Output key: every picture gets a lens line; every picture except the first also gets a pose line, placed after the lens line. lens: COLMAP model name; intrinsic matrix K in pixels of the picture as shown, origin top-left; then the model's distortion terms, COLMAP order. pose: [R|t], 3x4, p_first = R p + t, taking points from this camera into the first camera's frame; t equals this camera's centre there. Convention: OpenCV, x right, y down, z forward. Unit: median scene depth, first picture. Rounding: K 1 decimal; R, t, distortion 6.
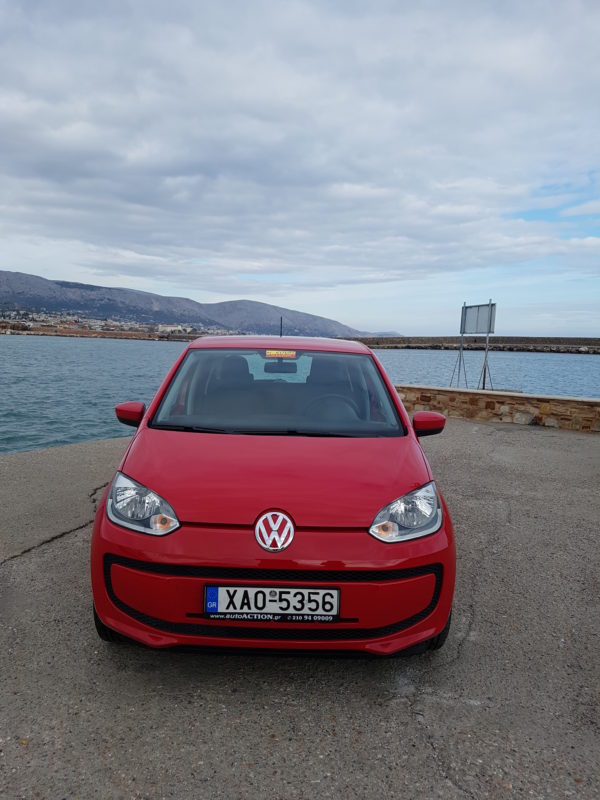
lens RADIAL K [[684.8, 0, 269.7], [0, 684.8, 399.9], [0, 0, 1]] dist [0.043209, -0.017201]
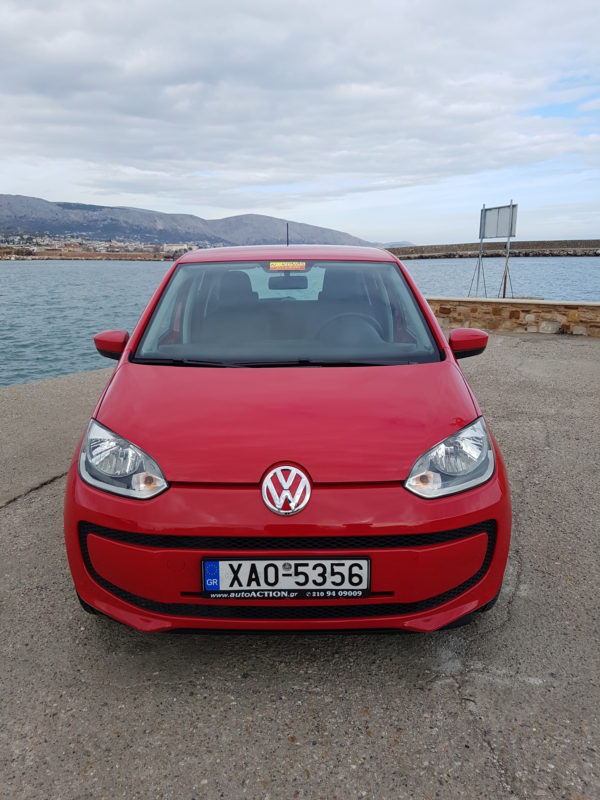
lens RADIAL K [[684.8, 0, 269.7], [0, 684.8, 399.9], [0, 0, 1]] dist [0.043209, -0.017201]
pose [[0.999125, -0.036139, -0.021048, 0.006832], [0.038394, 0.992151, 0.119002, -0.006449], [0.016582, -0.119706, 0.992671, 0.179675]]
